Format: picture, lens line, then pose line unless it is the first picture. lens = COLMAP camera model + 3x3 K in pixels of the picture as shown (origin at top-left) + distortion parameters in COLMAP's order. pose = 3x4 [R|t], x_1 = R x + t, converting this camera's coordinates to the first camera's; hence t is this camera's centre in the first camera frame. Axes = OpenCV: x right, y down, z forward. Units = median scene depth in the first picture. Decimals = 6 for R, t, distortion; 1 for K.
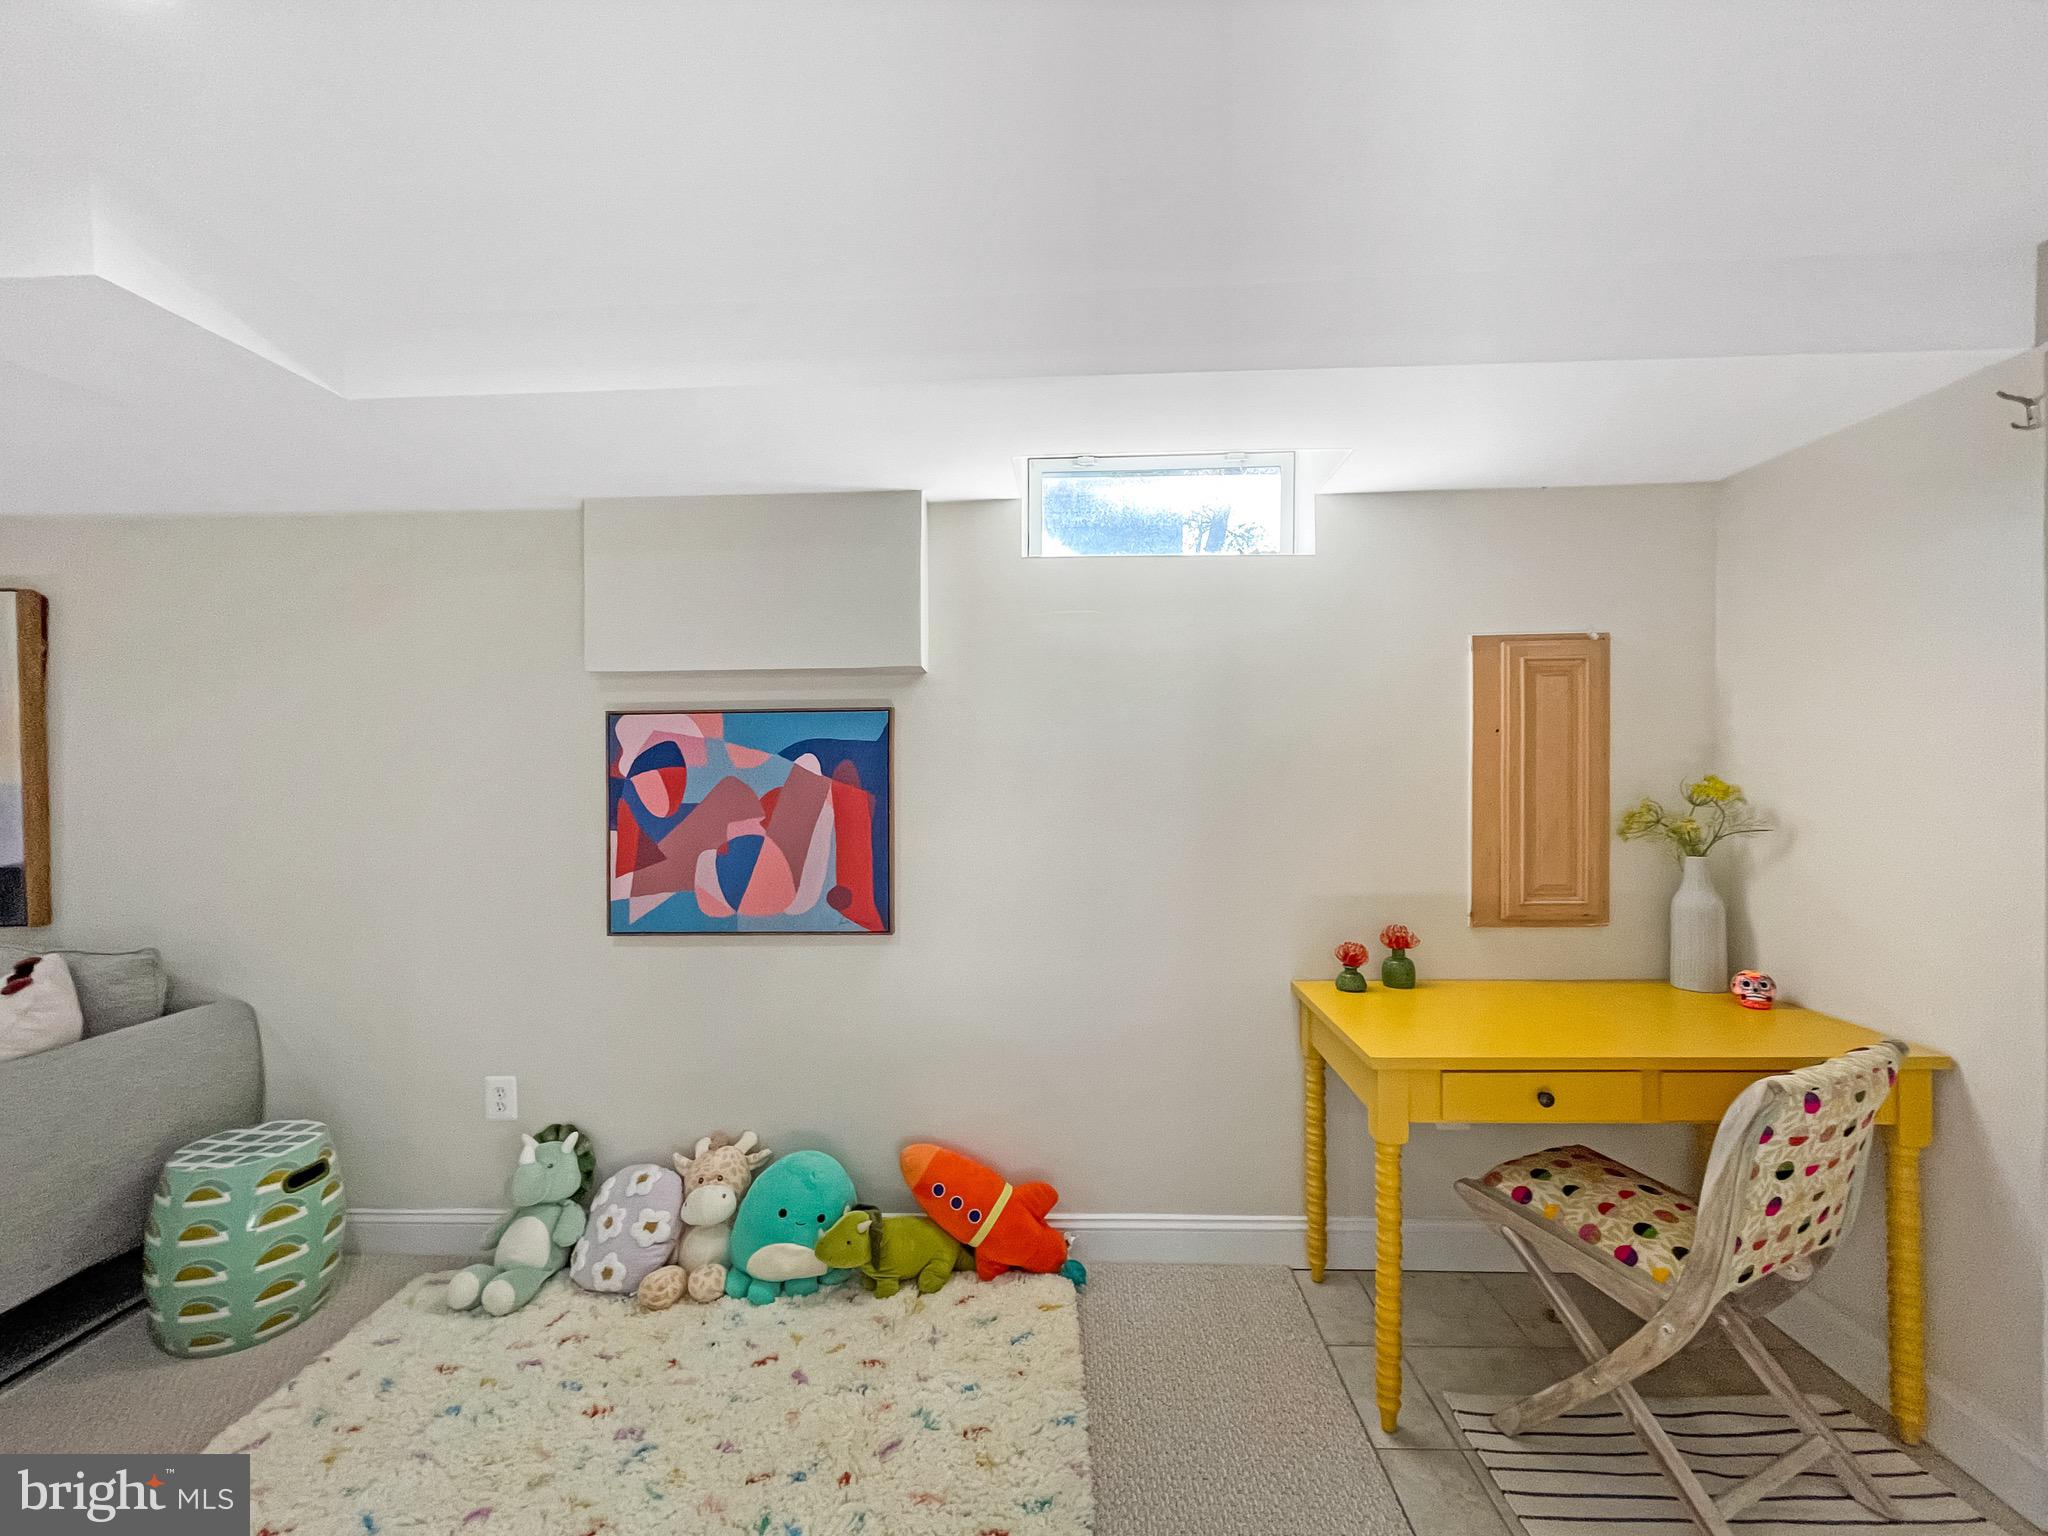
lens RADIAL K [[859.2, 0, 1033.7], [0, 859.2, 766.1], [0, 0, 1]] dist [-0.000261, -0.000917]
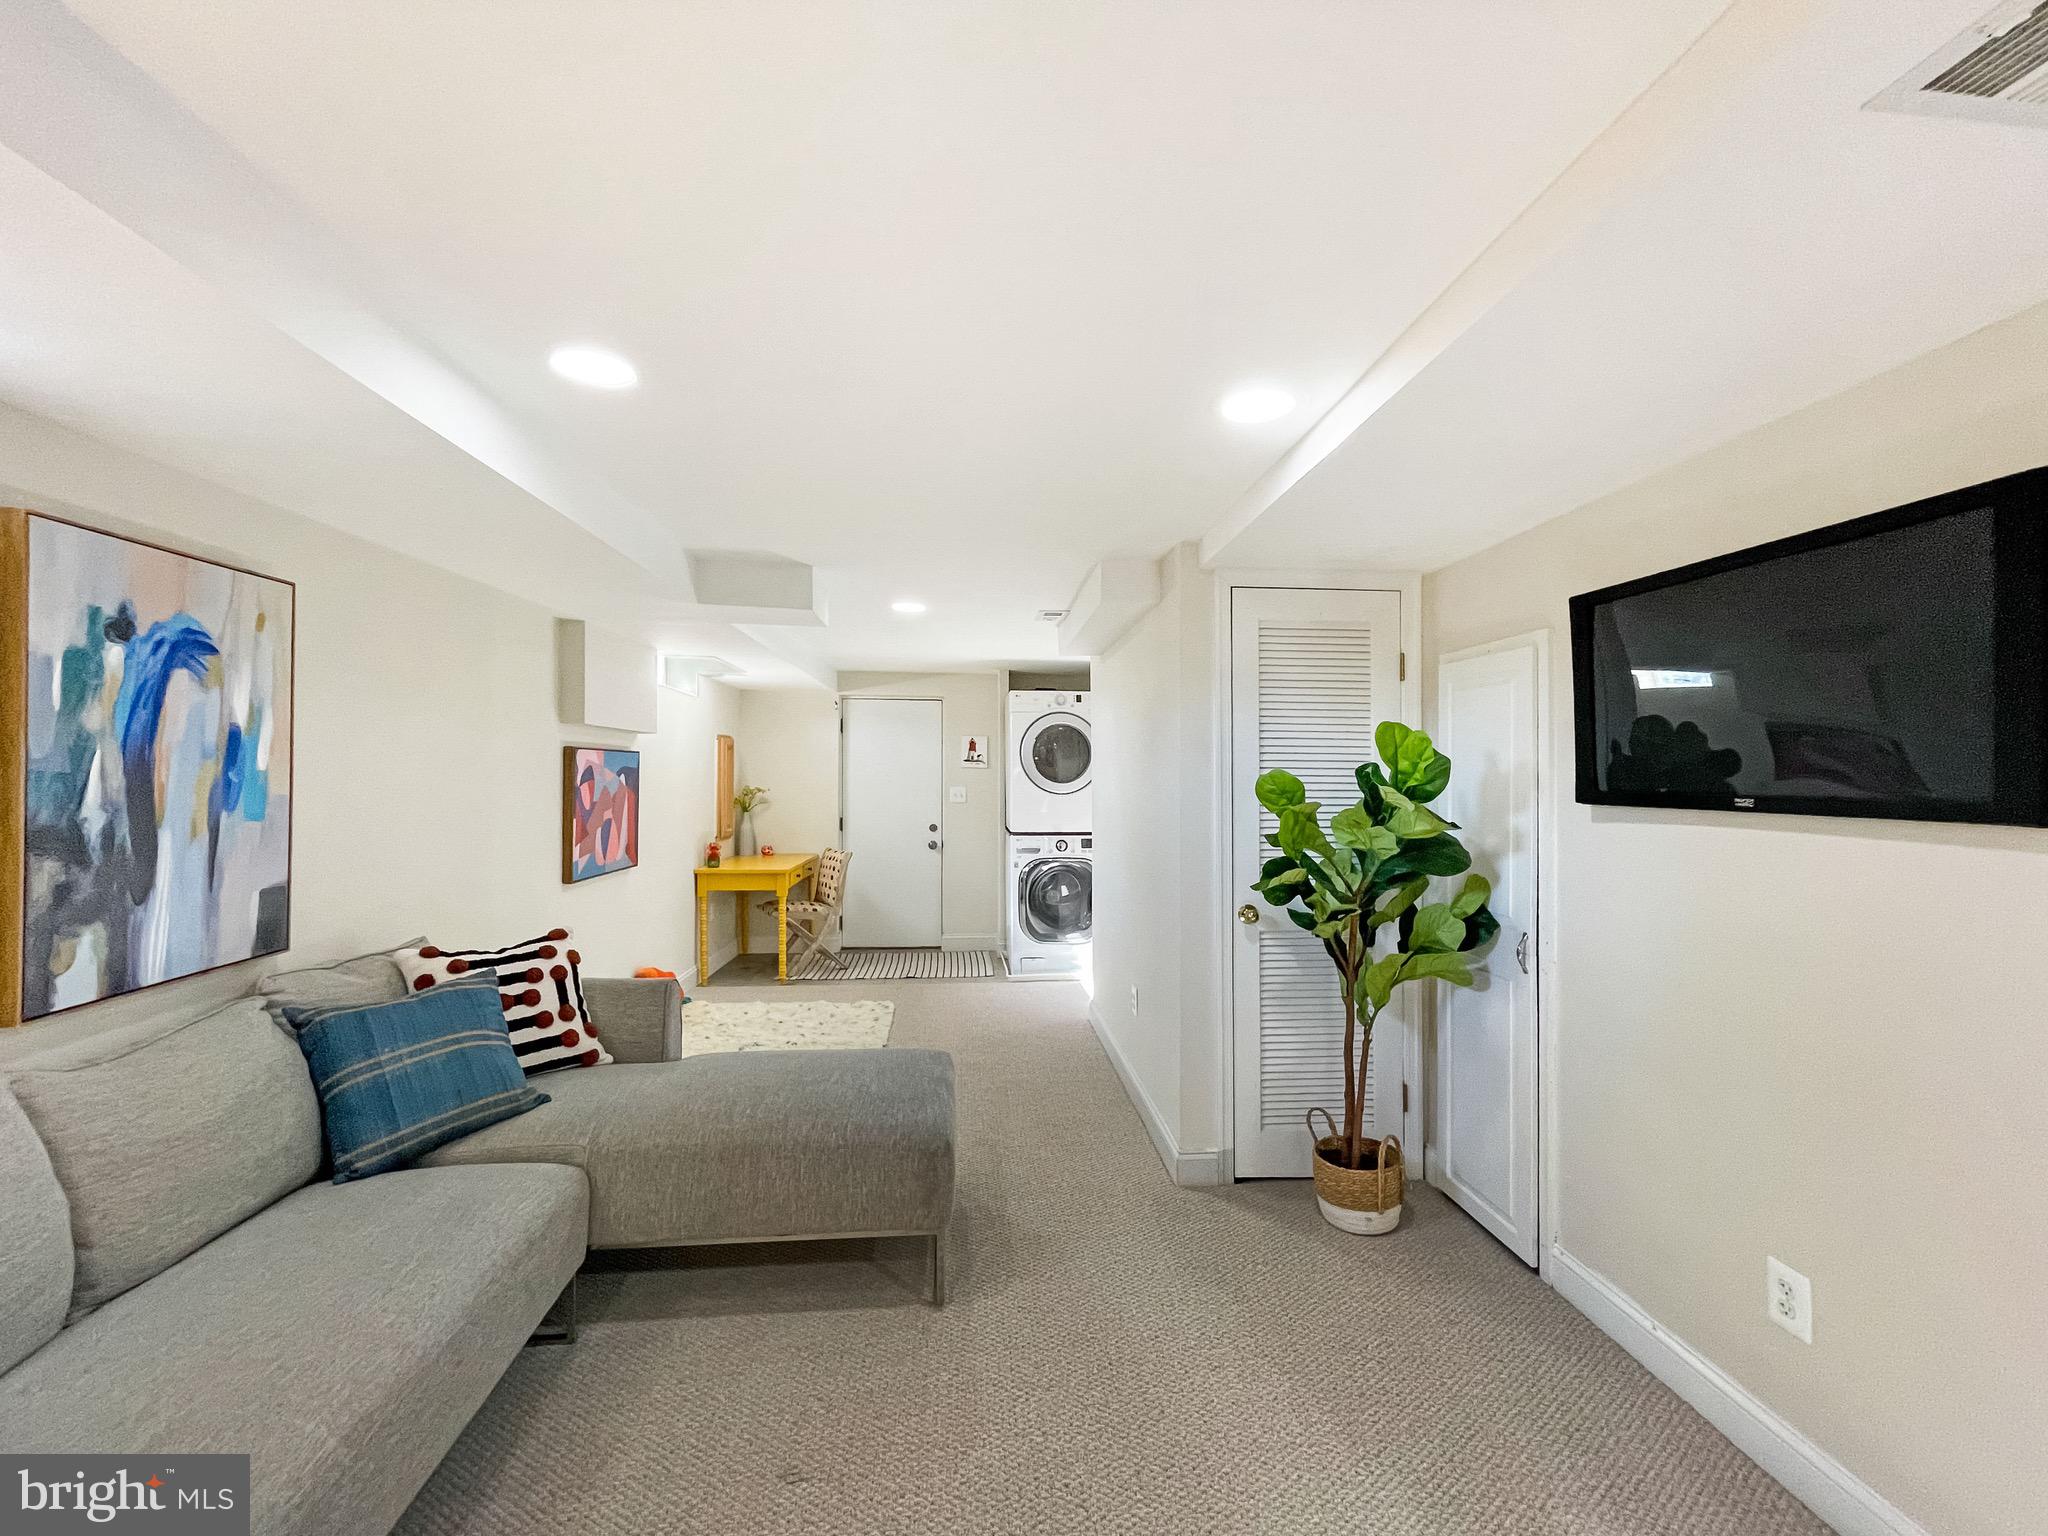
lens RADIAL K [[859.2, 0, 1033.7], [0, 859.2, 766.1], [0, 0, 1]] dist [-0.000261, -0.000917]
pose [[-0.106553, 0.021403, 0.994077, -2.226703], [0.004811, 0.999768, -0.021010, 0.012533], [-0.994295, 0.002543, -0.106631, 0.304300]]
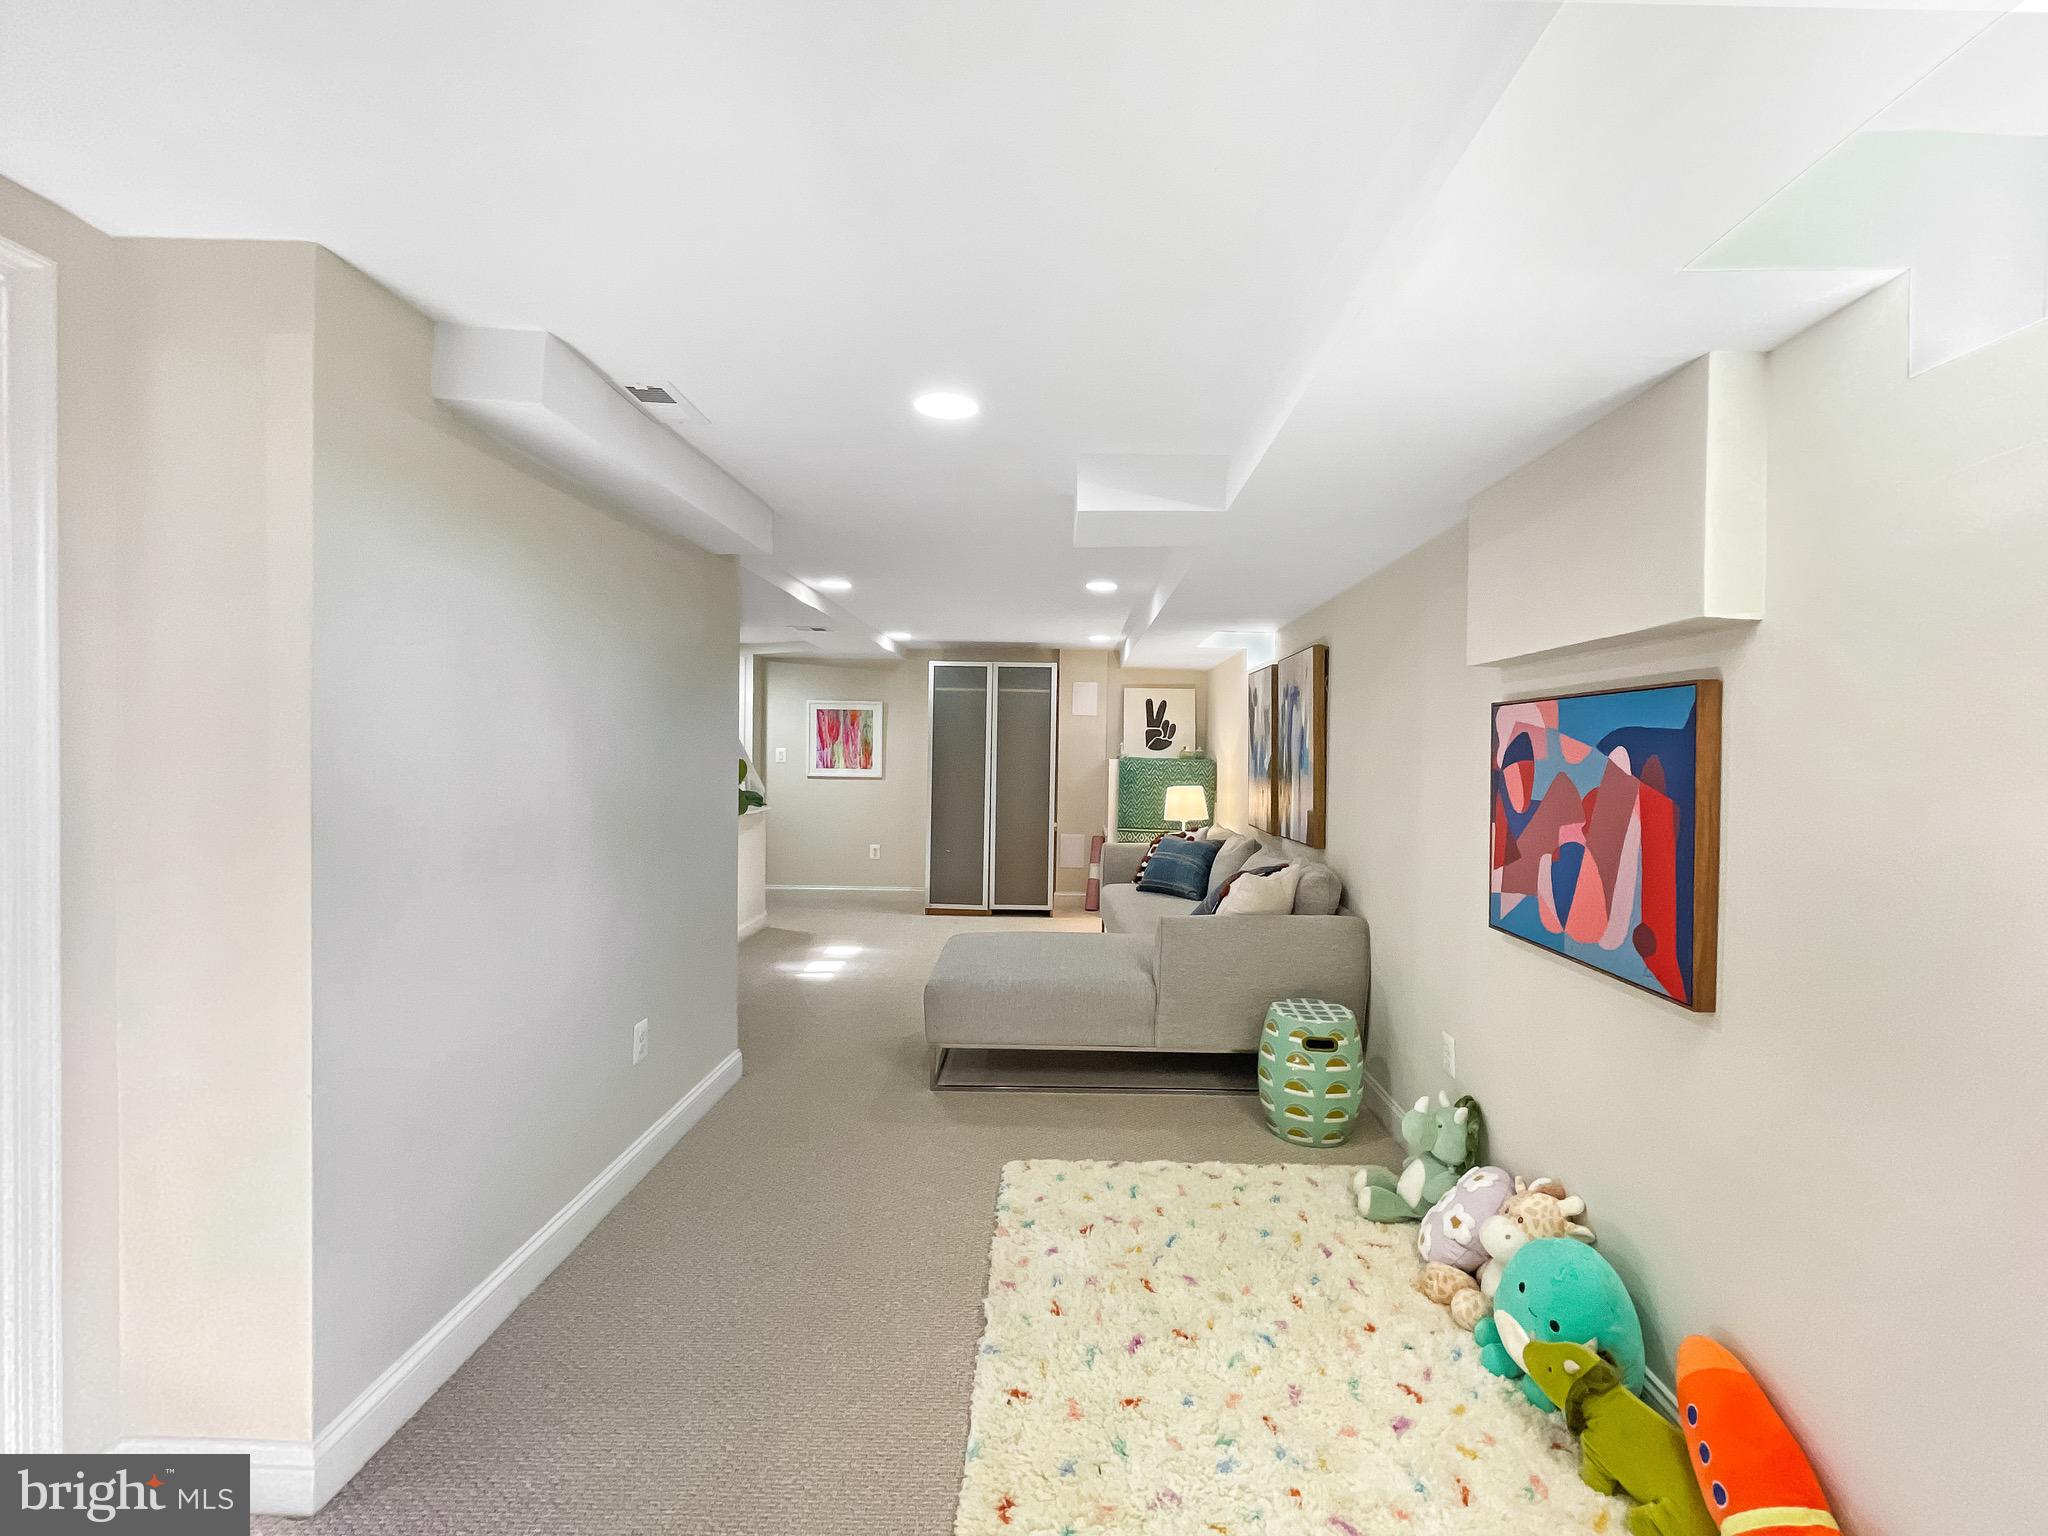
lens RADIAL K [[881.2, 0, 1070.2], [0, 881.2, 741.3], [0, 0, 1]] dist [-0.000353, -0.000578]
pose [[0.038953, -0.000437, -0.999241, 0.516139], [-0.022413, 0.999748, -0.001311, -0.006716], [0.998990, 0.022447, 0.038934, 0.469370]]
